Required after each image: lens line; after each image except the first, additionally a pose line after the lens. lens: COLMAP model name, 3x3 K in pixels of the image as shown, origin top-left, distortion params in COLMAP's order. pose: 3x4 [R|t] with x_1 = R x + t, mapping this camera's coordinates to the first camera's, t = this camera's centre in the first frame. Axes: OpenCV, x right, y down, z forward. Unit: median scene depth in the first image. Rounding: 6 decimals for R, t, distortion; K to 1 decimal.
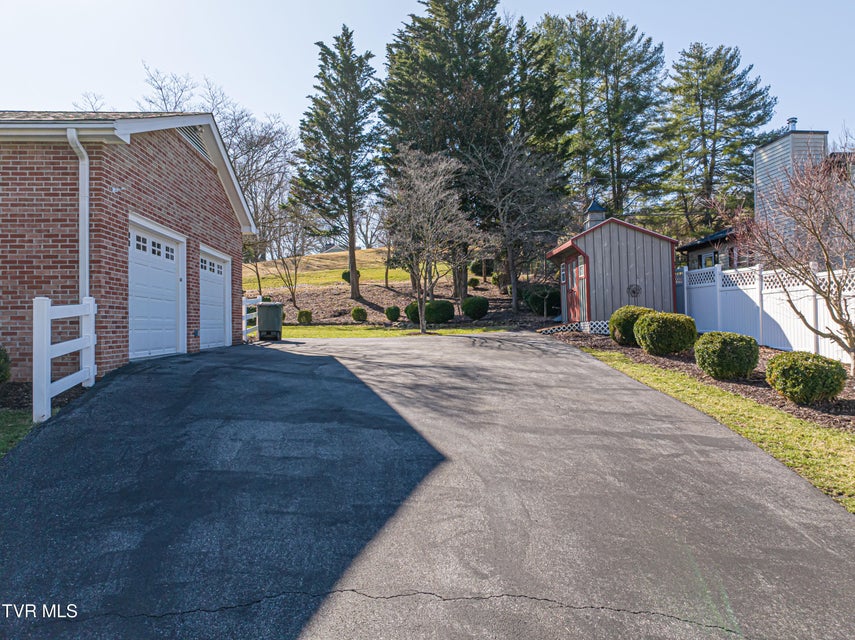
lens RADIAL K [[591.7, 0, 427.2], [0, 591.7, 314.0], [0, 0, 1]] dist [-0.000954, 0.002593]
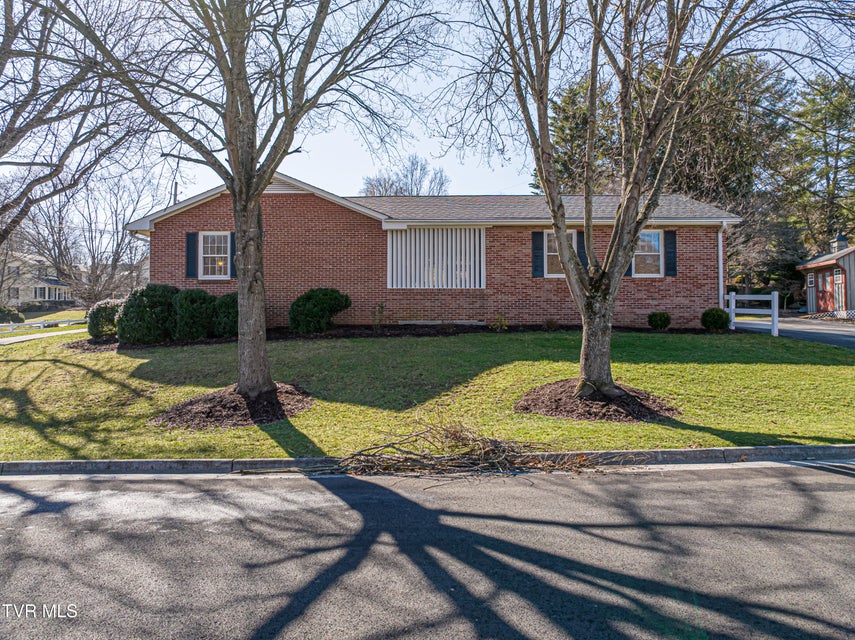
lens RADIAL K [[591.7, 0, 427.6], [0, 591.7, 322.5], [0, 0, 1]] dist [-0.000954, 0.002593]
pose [[0.997198, 0.011525, -0.073913, -0.724189], [-0.010400, 0.999824, 0.015589, 0.031220], [0.074079, -0.014776, 0.997143, -0.661322]]
